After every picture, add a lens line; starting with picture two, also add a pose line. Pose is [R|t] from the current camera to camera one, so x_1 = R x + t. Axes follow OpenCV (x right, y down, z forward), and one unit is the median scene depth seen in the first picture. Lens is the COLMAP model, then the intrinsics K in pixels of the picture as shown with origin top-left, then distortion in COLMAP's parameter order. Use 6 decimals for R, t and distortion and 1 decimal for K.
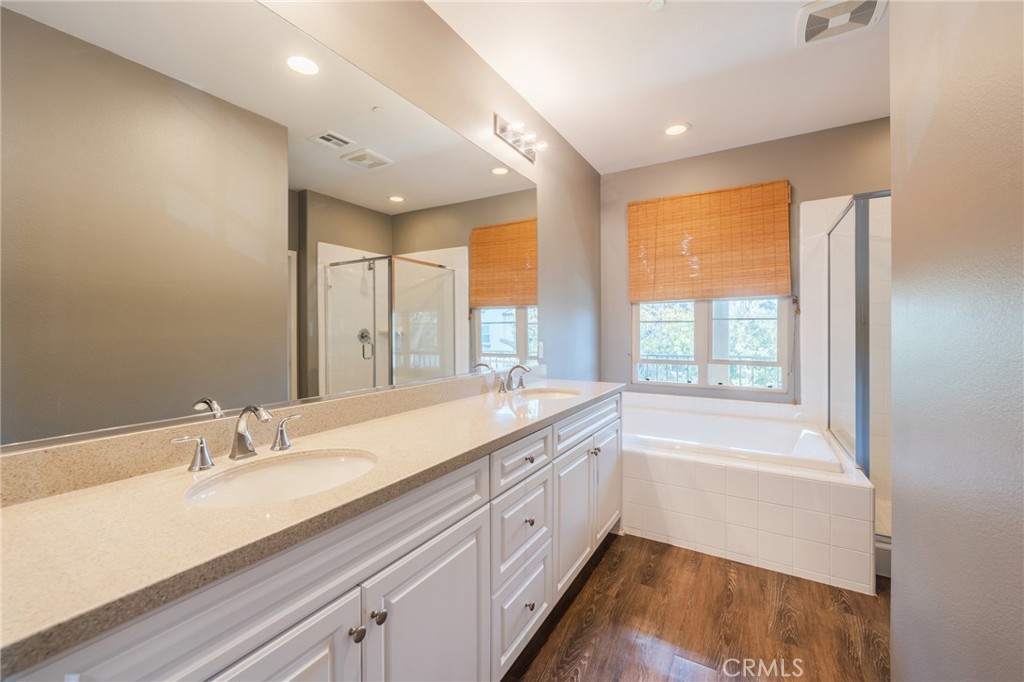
lens RADIAL K [[415.9, 0, 505.8], [0, 415.9, 328.7], [0, 0, 1]] dist [-0.001496, -0.000480]
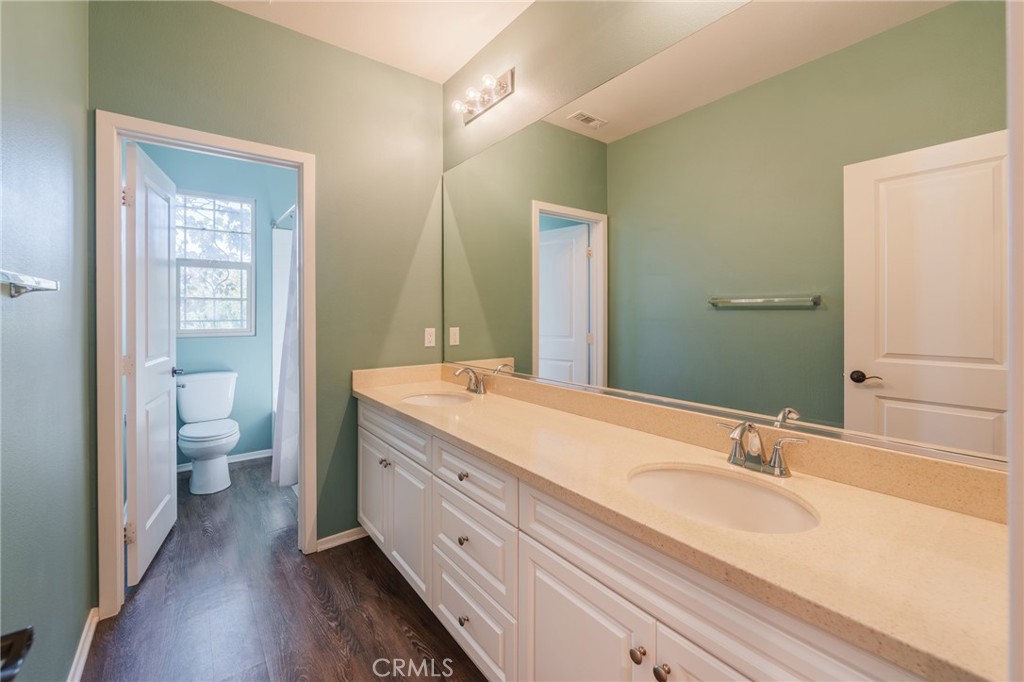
lens RADIAL K [[415.9, 0, 512.7], [0, 415.9, 334.2], [0, 0, 1]] dist [-0.001496, -0.000480]
pose [[-0.390646, 0.005852, -0.920522, 0.759426], [0.000623, 0.999981, 0.006093, 0.013664], [0.920541, 0.001806, -0.390643, 1.348747]]
